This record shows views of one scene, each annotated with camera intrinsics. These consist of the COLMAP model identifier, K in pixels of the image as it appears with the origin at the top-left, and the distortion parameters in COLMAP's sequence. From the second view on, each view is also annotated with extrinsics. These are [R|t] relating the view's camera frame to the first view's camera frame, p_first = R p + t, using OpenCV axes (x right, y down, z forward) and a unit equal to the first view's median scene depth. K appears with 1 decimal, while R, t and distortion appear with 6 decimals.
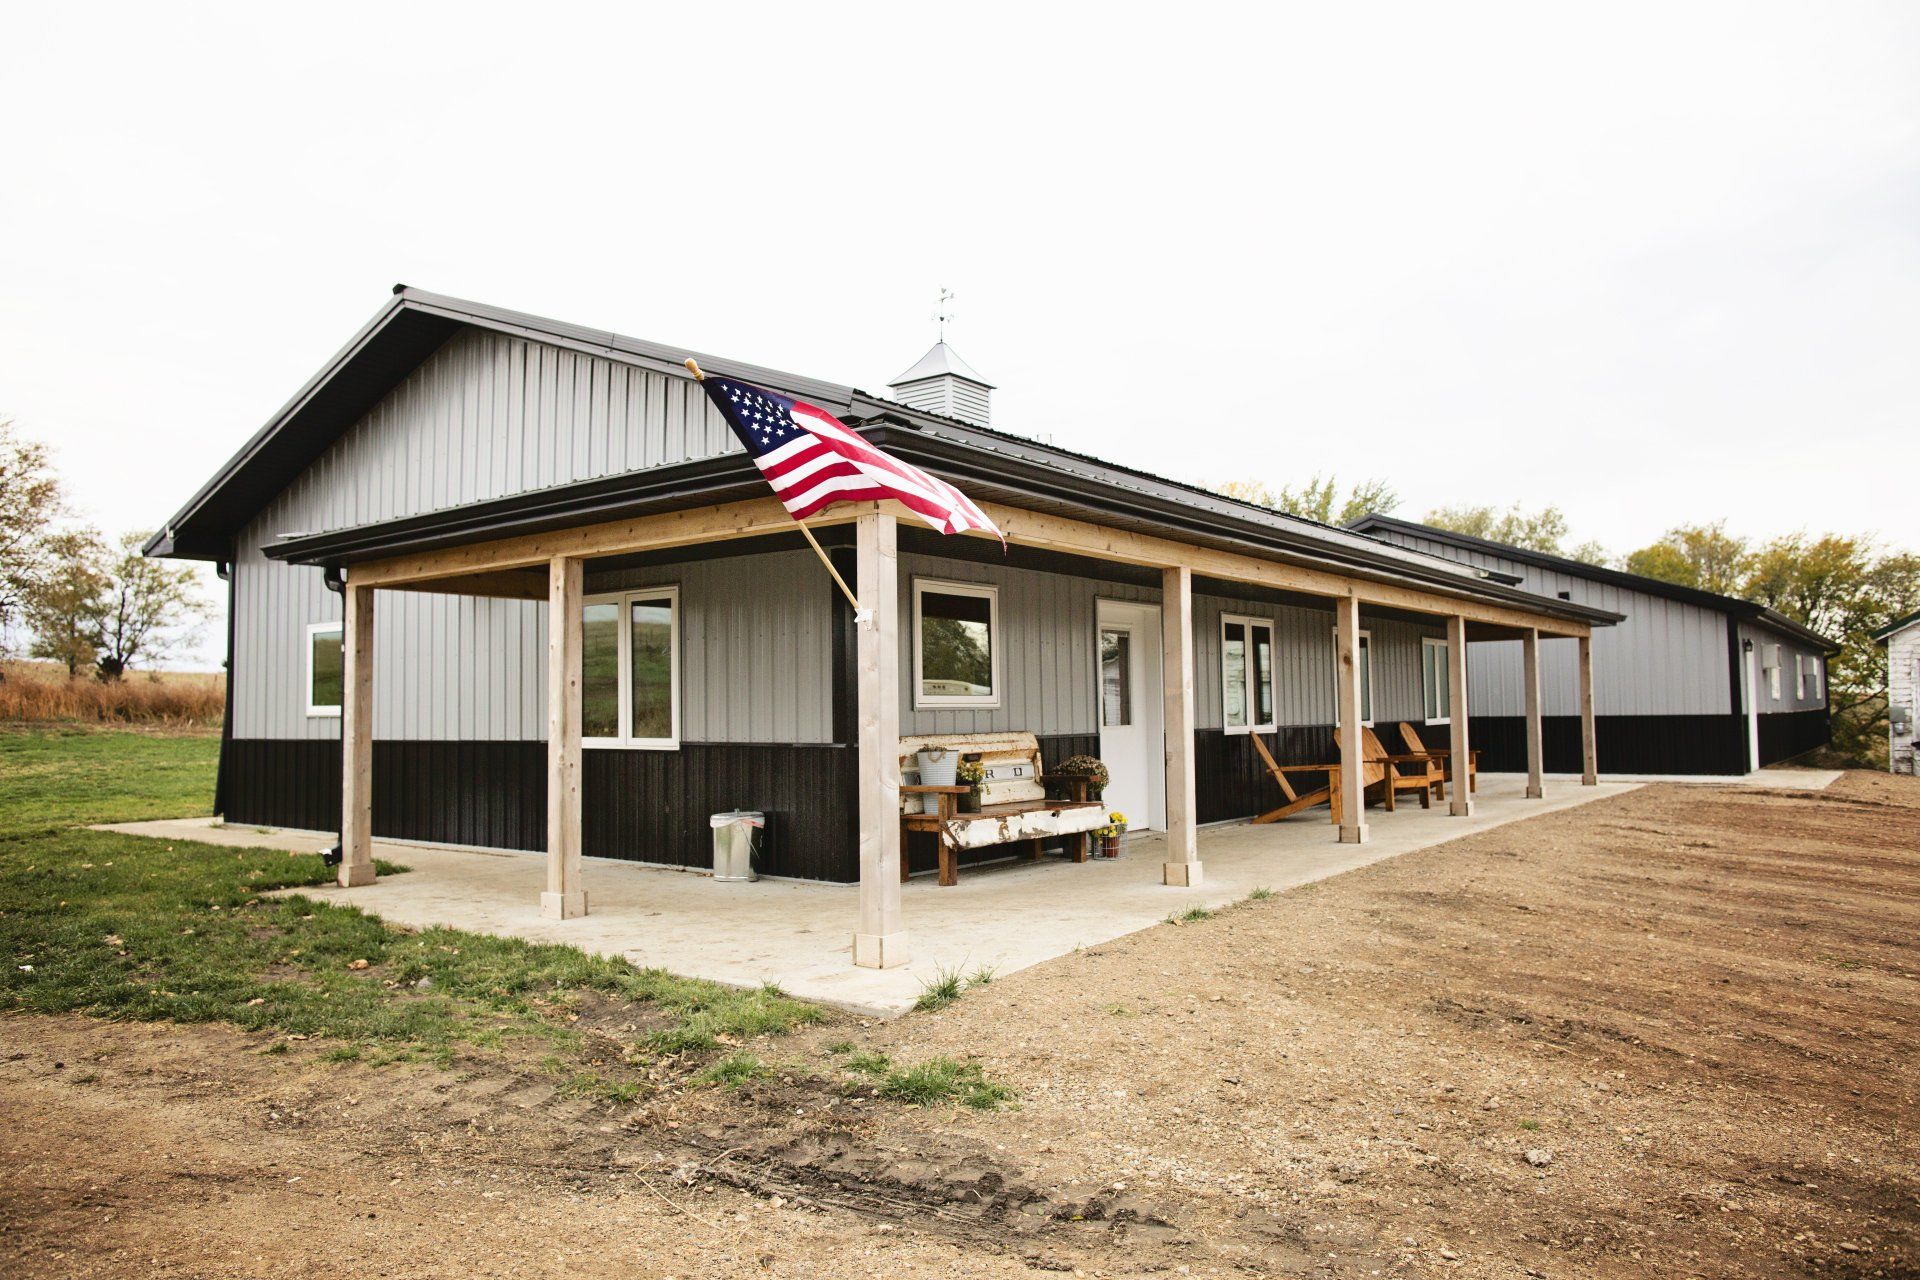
lens RADIAL K [[1315.2, 0, 960.0], [0, 1315.2, 640.0], [0, 0, 1]] dist [-0.052786, 0.059064]
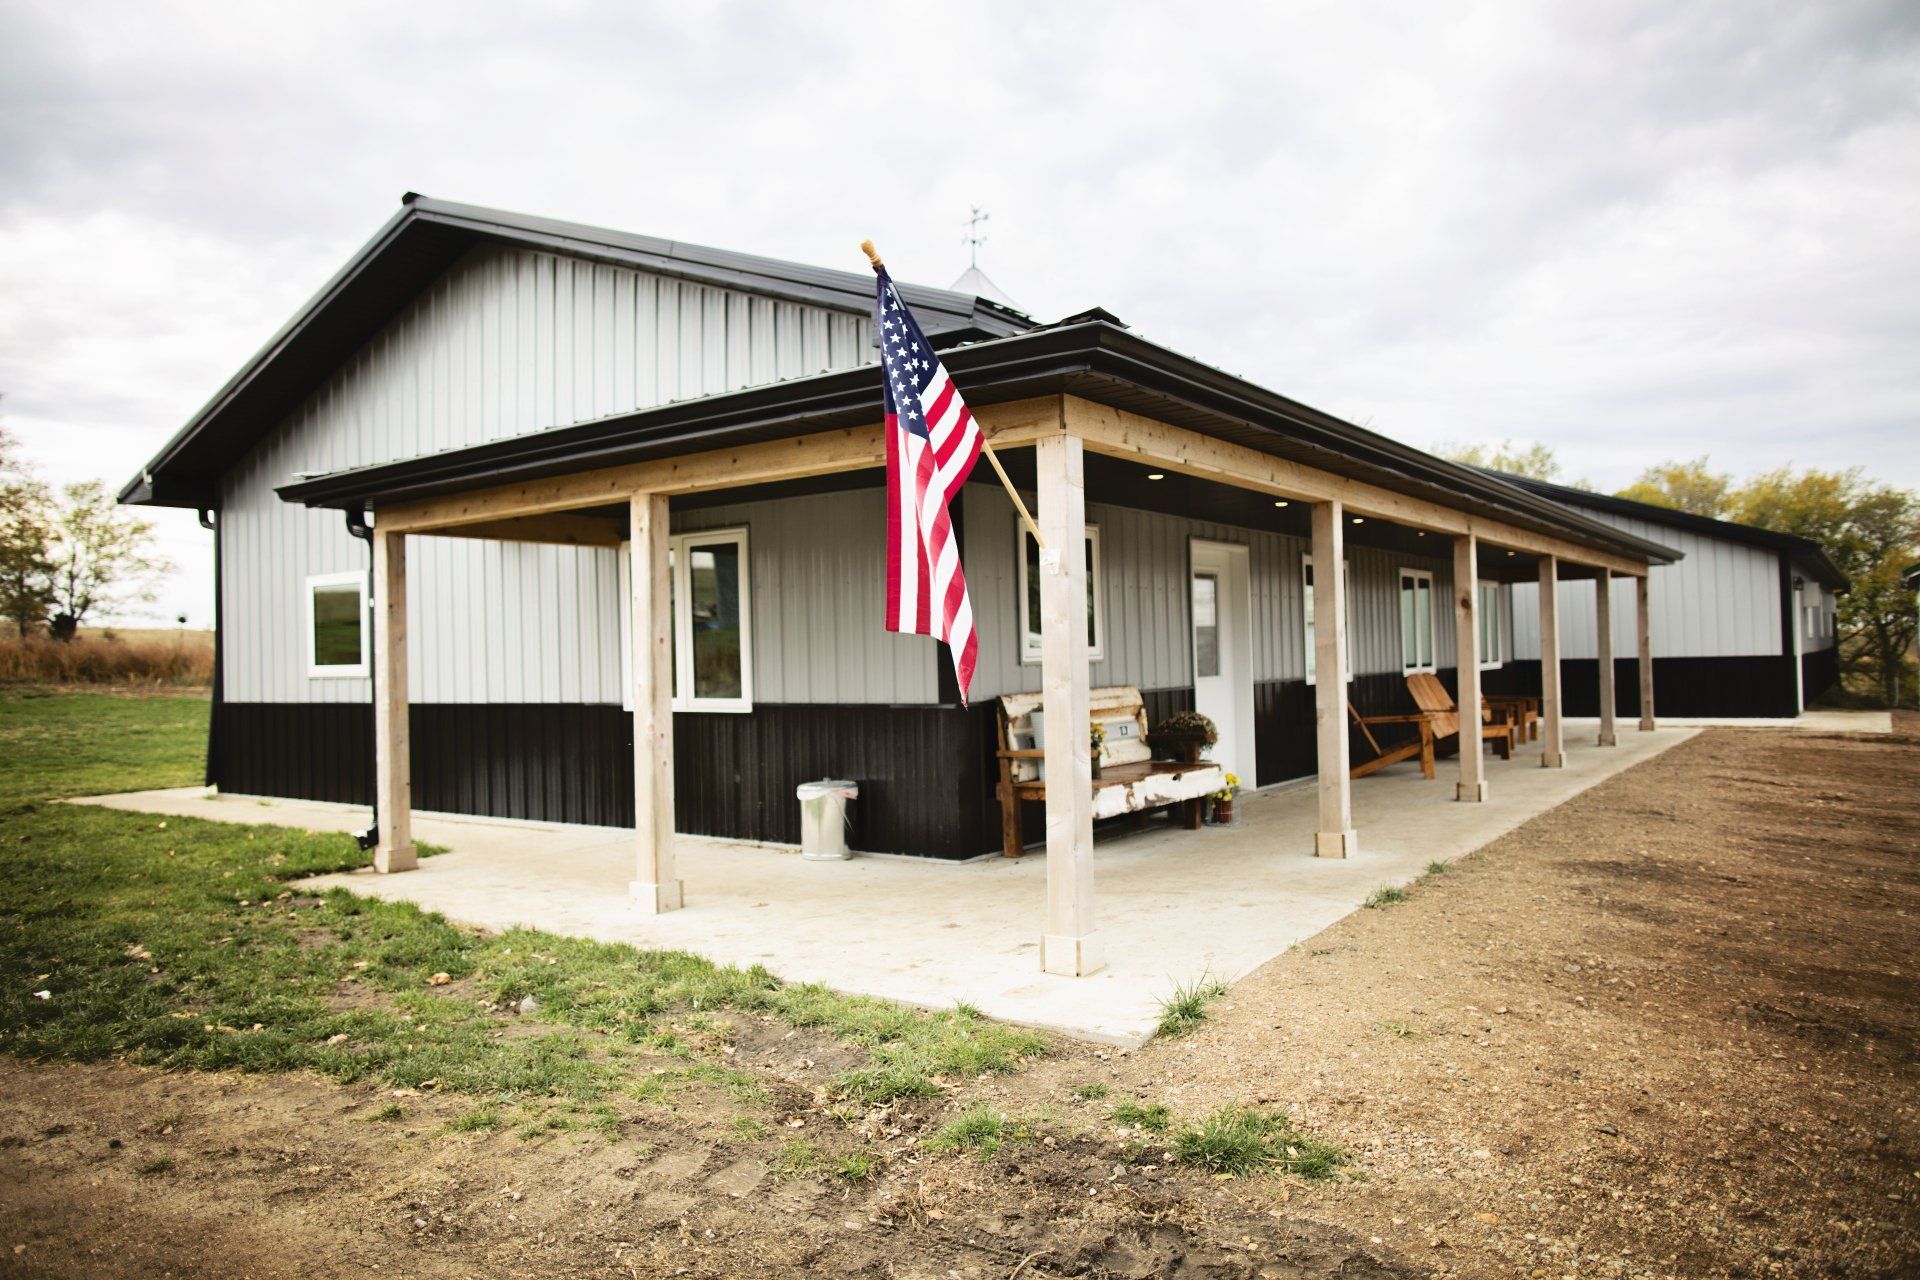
lens RADIAL K [[1315.2, 0, 960.0], [0, 1315.2, 640.0], [0, 0, 1]] dist [-0.052786, 0.059064]
pose [[0.999546, -0.011565, 0.027838, -0.103167], [0.010413, 0.999098, 0.041178, -0.000694], [-0.028289, -0.040869, 0.998764, 0.110997]]
